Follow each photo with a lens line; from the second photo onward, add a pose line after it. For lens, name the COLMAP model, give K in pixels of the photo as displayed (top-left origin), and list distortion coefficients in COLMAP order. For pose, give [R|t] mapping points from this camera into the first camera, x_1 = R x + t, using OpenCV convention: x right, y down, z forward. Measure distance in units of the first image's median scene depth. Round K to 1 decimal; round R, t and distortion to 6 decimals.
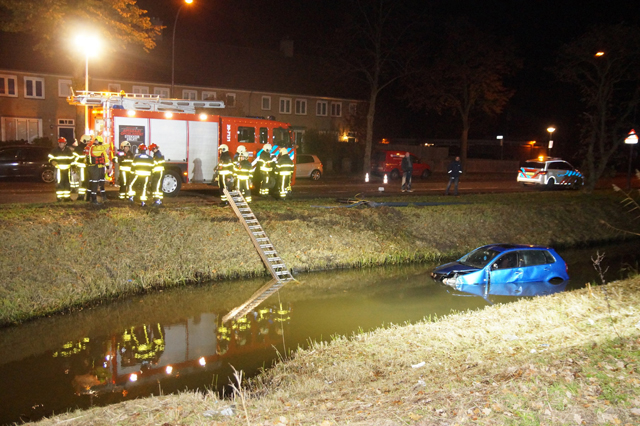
lens RADIAL K [[633.5, 0, 320.0], [0, 633.5, 213.0], [0, 0, 1]] dist [0.004835, 0.012603]
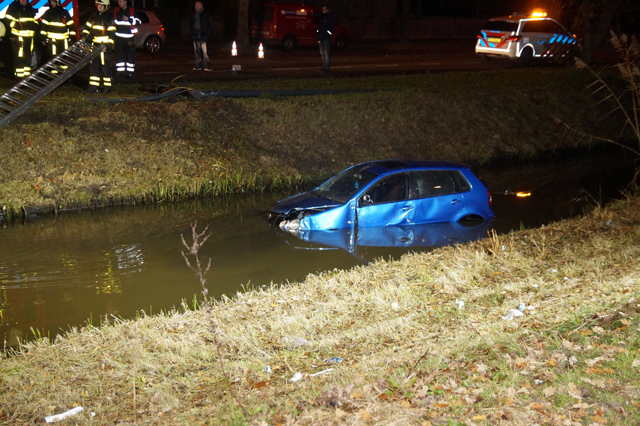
lens RADIAL K [[935.5, 0, 320.0], [0, 935.5, 213.0], [0, 0, 1]] dist [0.088323, 0.052044]
pose [[0.997453, -0.017886, 0.069048, 0.160059], [0.009614, 0.992927, 0.118336, -0.007242], [-0.070676, -0.117371, 0.990570, 0.119874]]
